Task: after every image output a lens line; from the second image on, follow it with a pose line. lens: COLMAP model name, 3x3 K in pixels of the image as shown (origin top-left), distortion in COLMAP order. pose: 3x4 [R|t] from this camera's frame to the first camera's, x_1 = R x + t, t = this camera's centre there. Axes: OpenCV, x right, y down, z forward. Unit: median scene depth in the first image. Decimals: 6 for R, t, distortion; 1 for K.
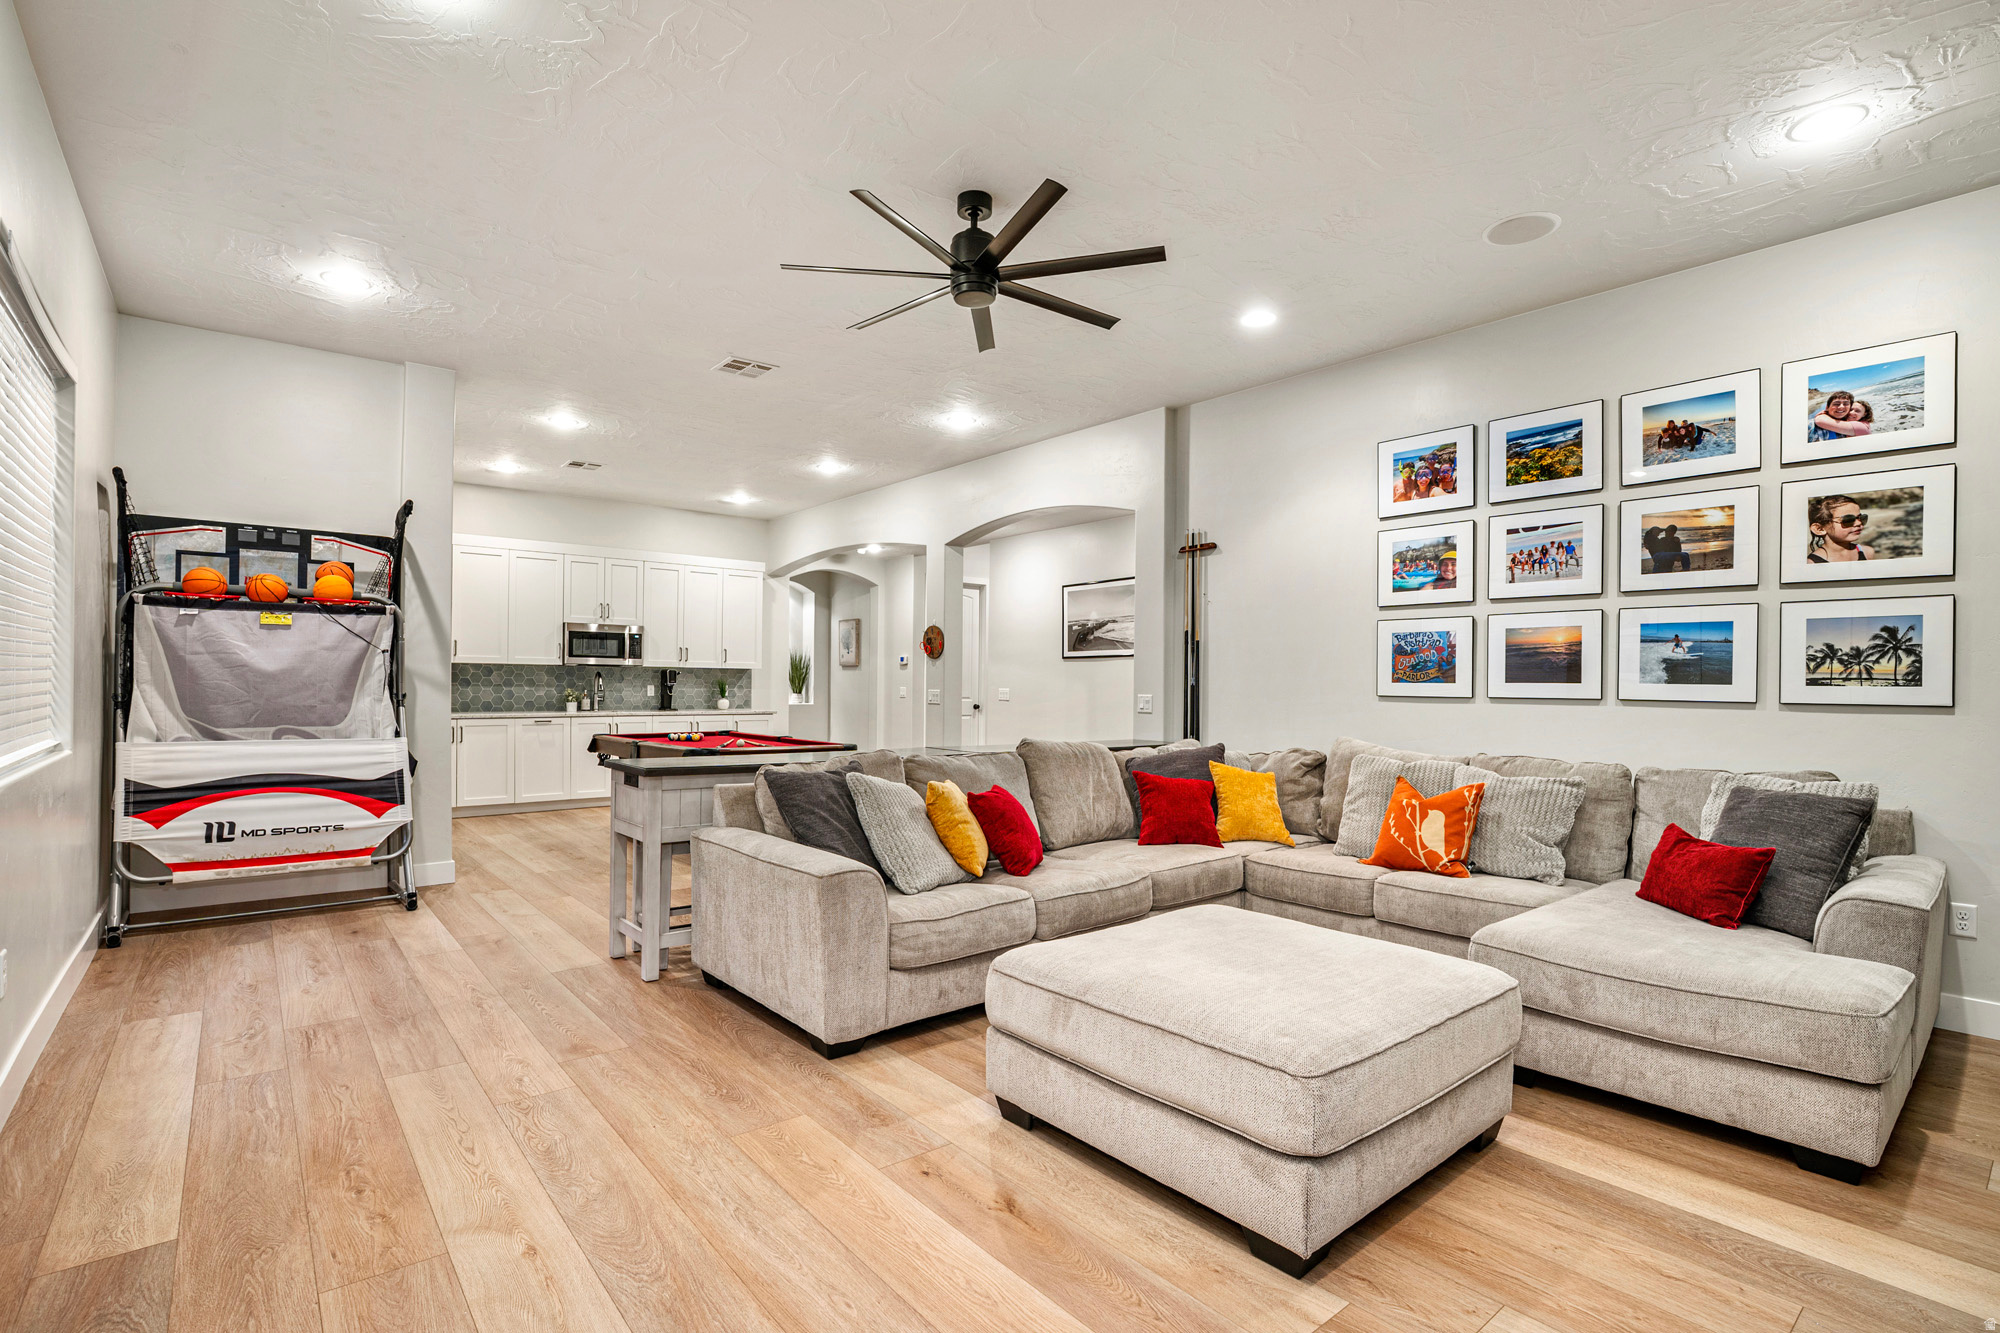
lens RADIAL K [[959.1, 0, 1000.0], [0, 959.1, 666.5], [0, 0, 1]] dist [-0.000227, -0.000158]
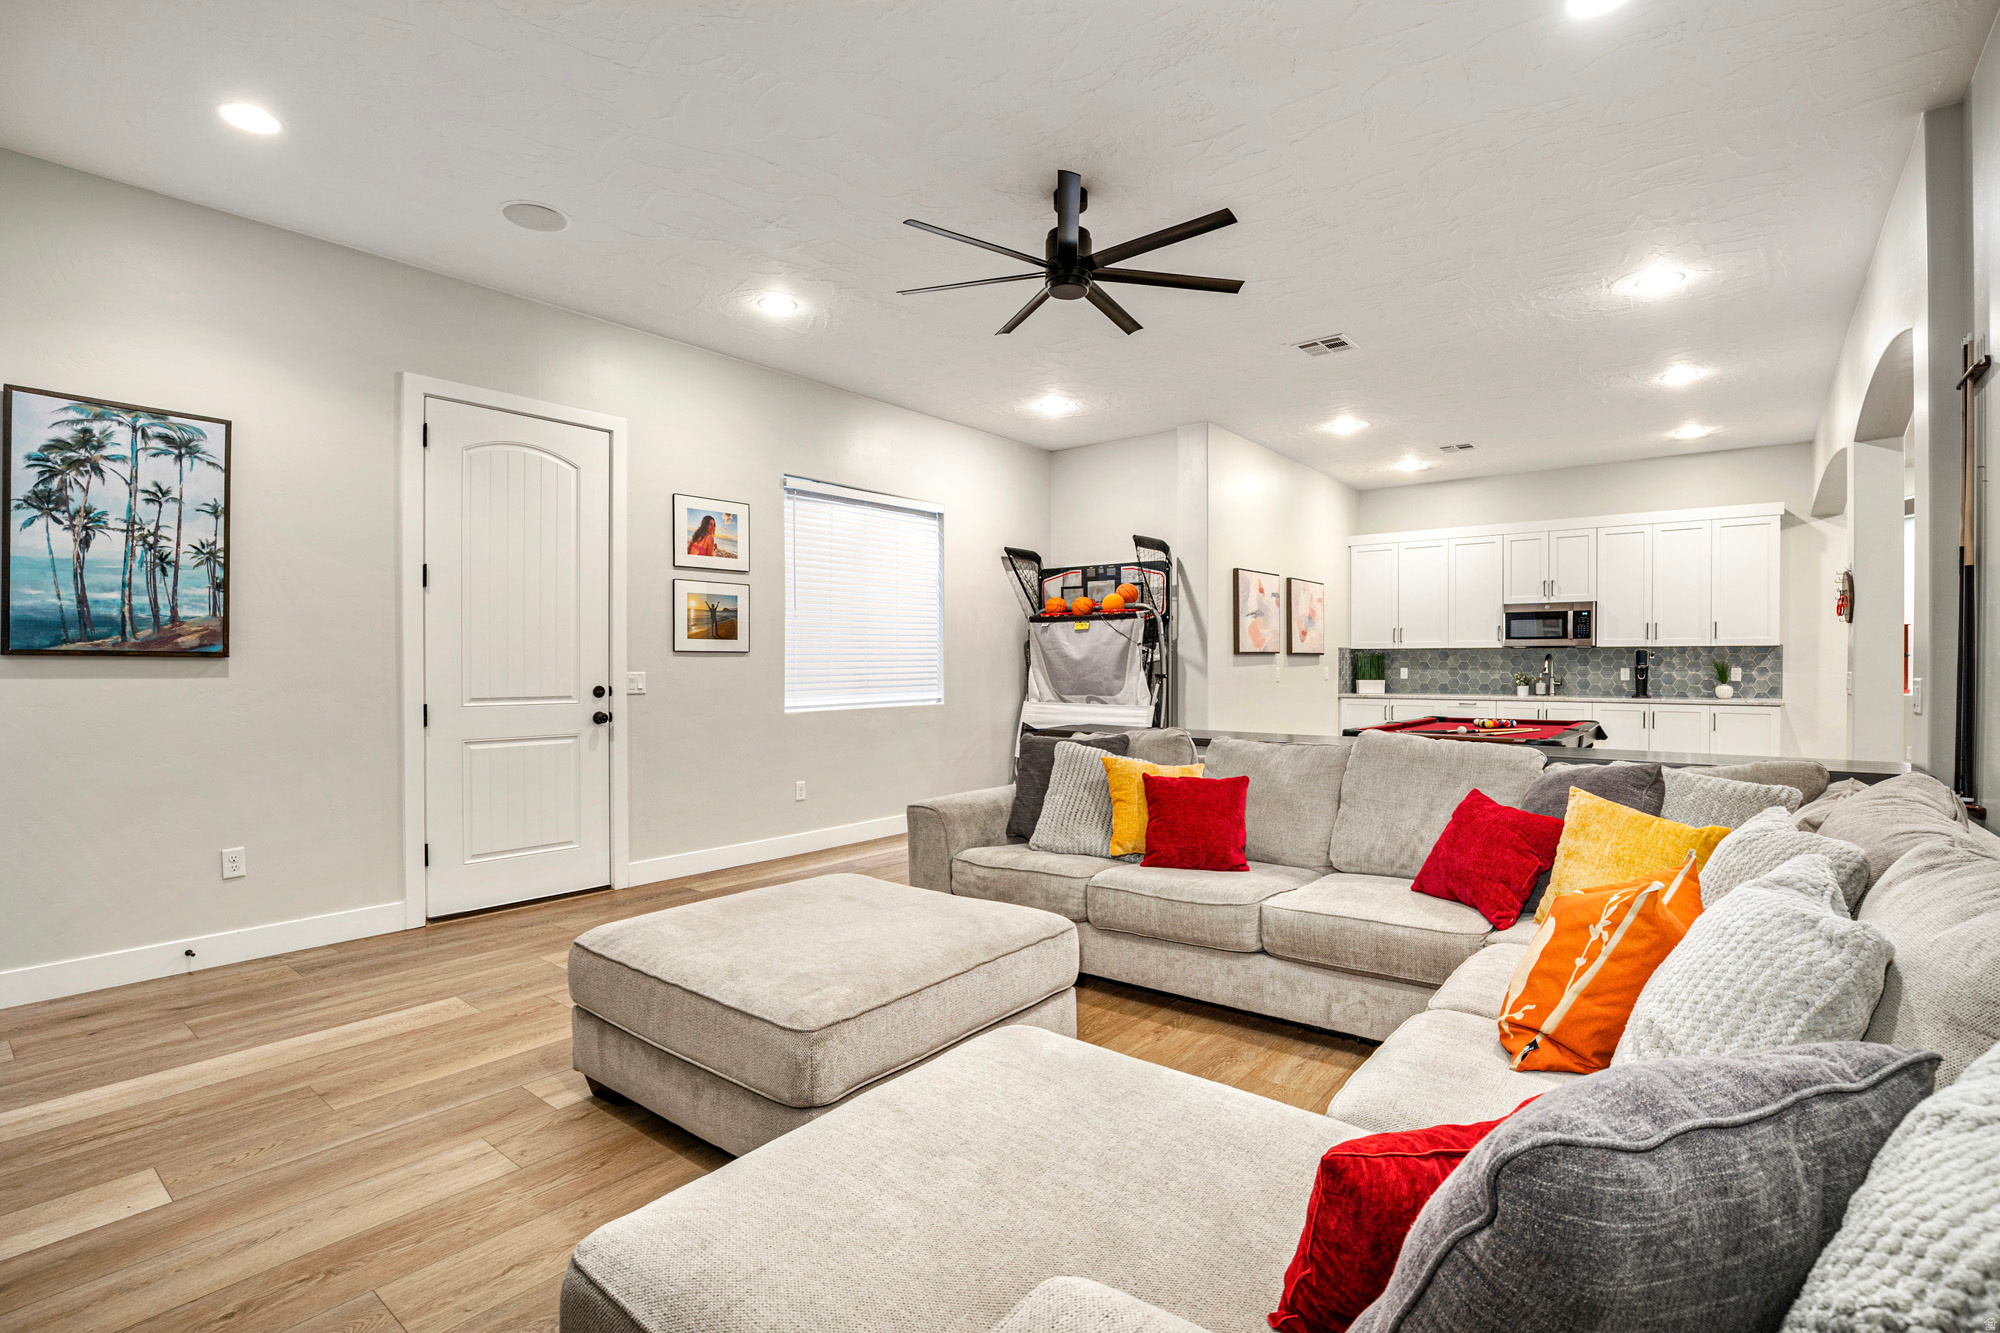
lens RADIAL K [[959.1, 0, 1000.0], [0, 959.1, 666.5], [0, 0, 1]] dist [-0.000227, -0.000158]
pose [[0.209074, -0.006486, -0.977878, 0.389850], [0.020552, 0.999786, -0.002238, 0.009146], [0.977684, -0.019629, 0.209163, 0.285958]]
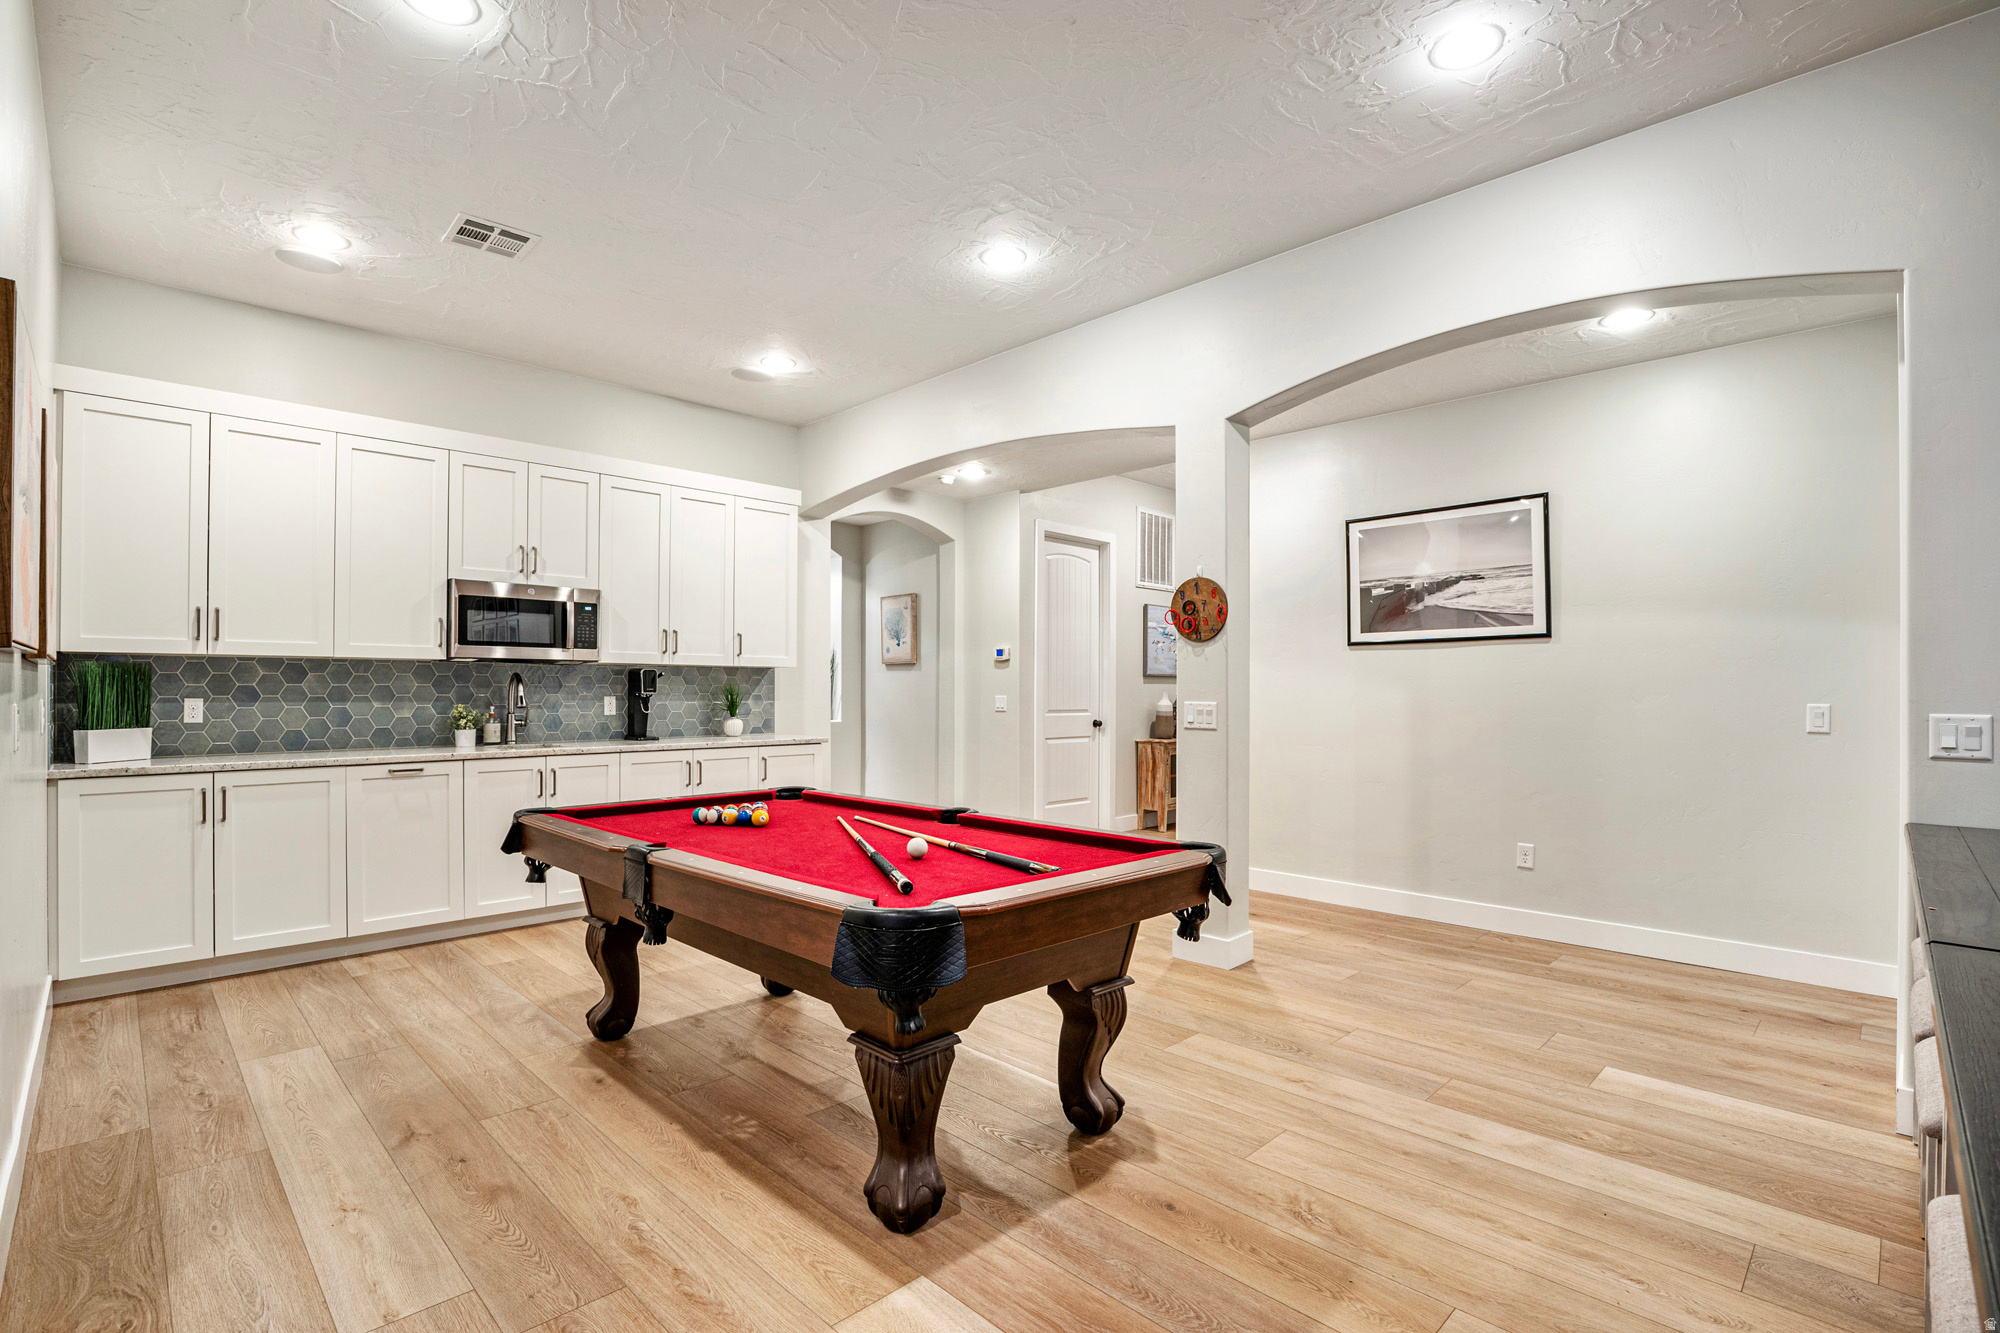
lens RADIAL K [[915.3, 0, 1000.0], [0, 915.3, 666.5], [0, 0, 1]] dist [-0.032084, 0.000159]
pose [[0.994082, -0.005594, 0.108492, -0.205609], [0.006212, 0.999966, -0.005357, 0.006498], [-0.108459, 0.005999, 0.994083, 0.467804]]
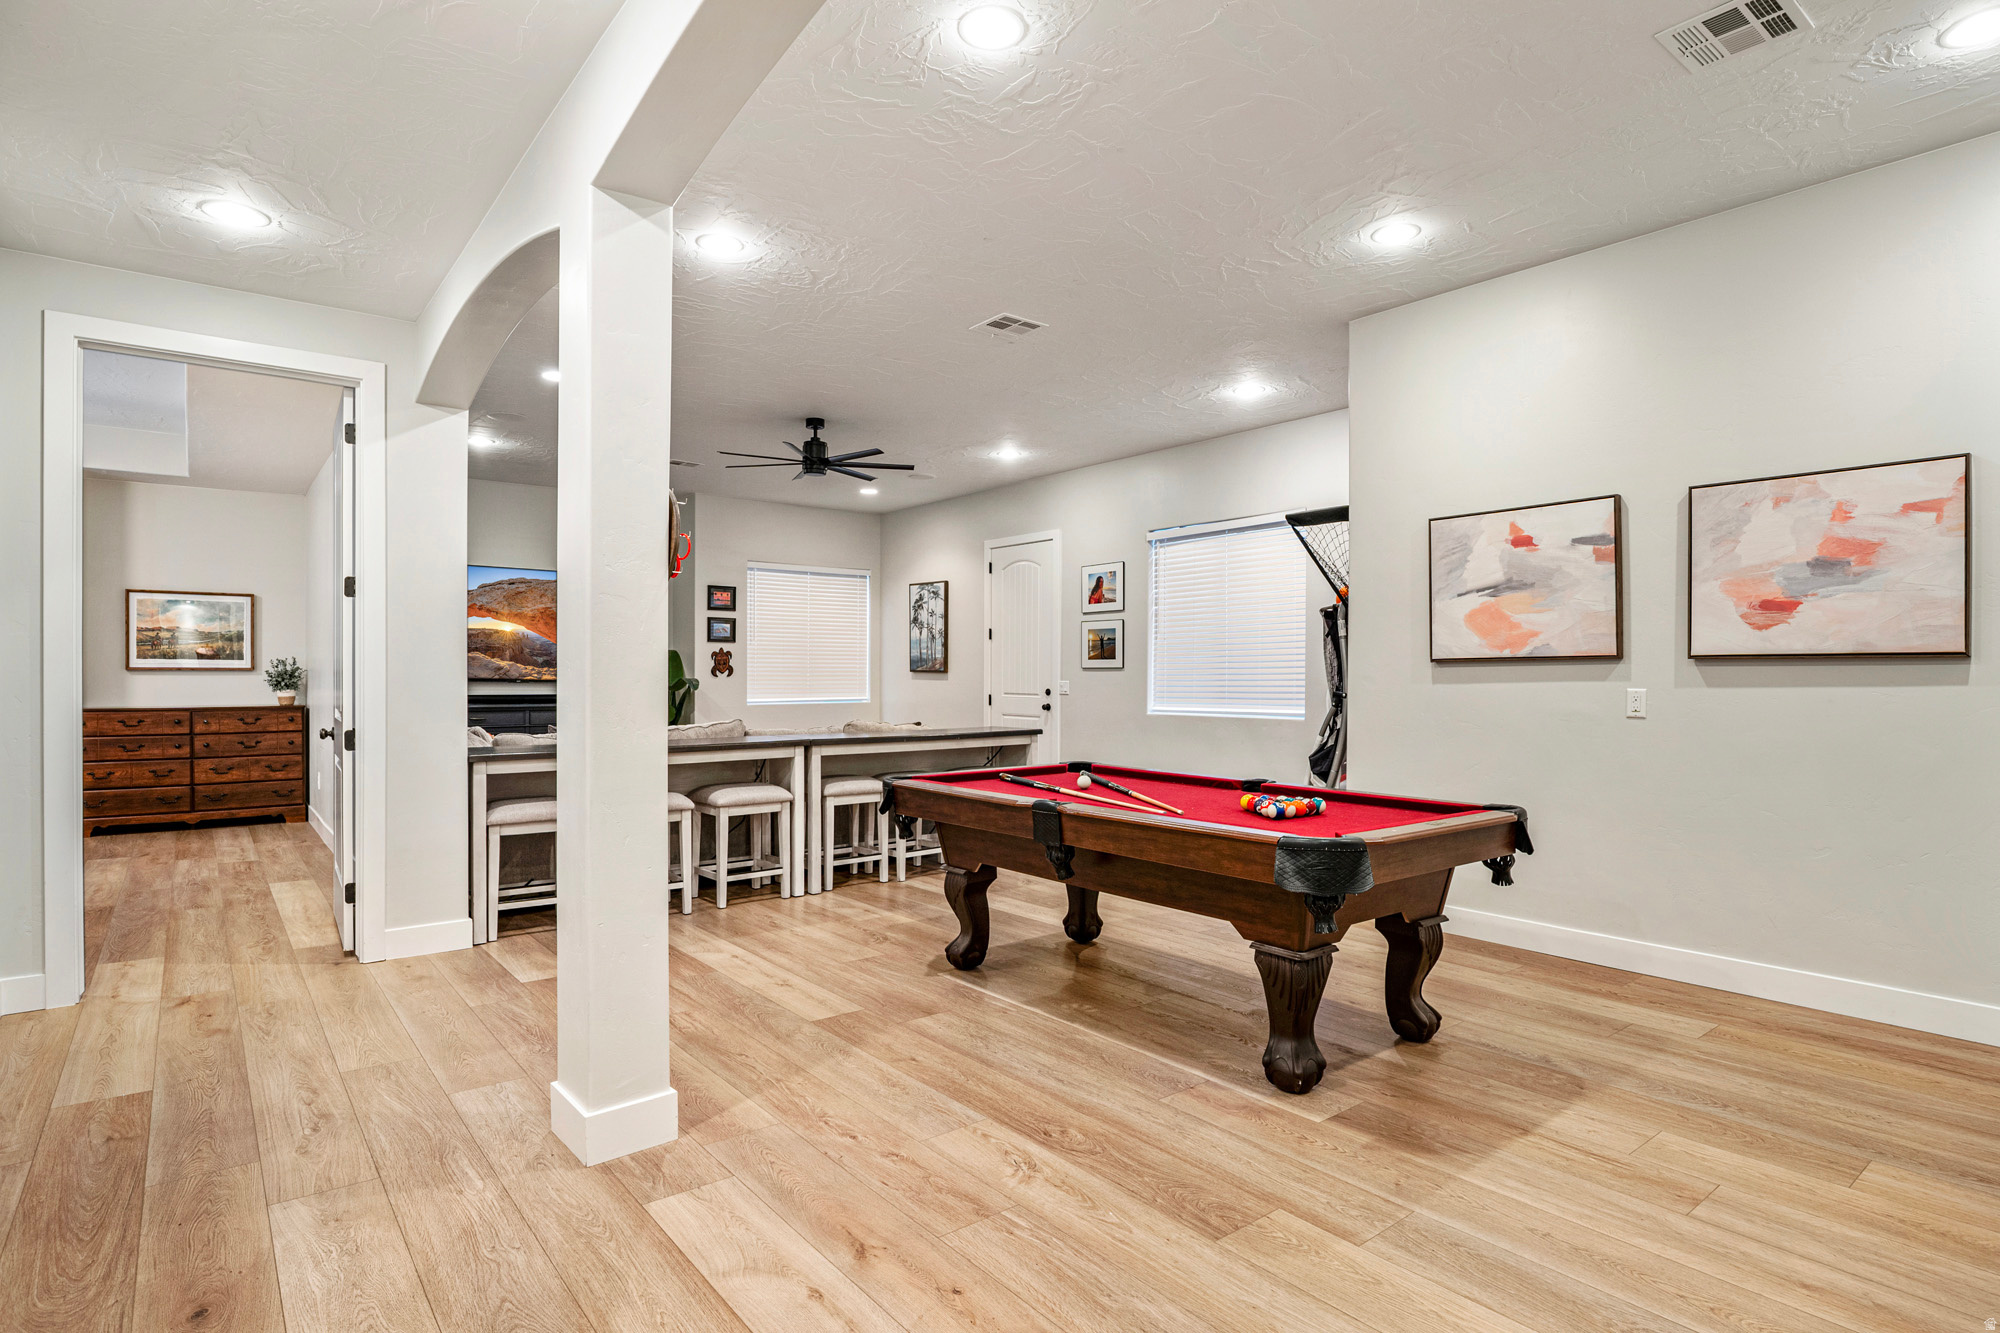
lens RADIAL K [[1021.1, 0, 1000.0], [0, 1021.1, 666.5], [0, 0, 1]] dist [-0.000026, -0.000305]
pose [[-0.999858, -0.016608, -0.002691, -0.160242], [-0.016529, 0.999495, -0.027135, 0.020779], [0.003140, -0.027086, -0.999628, 1.209130]]
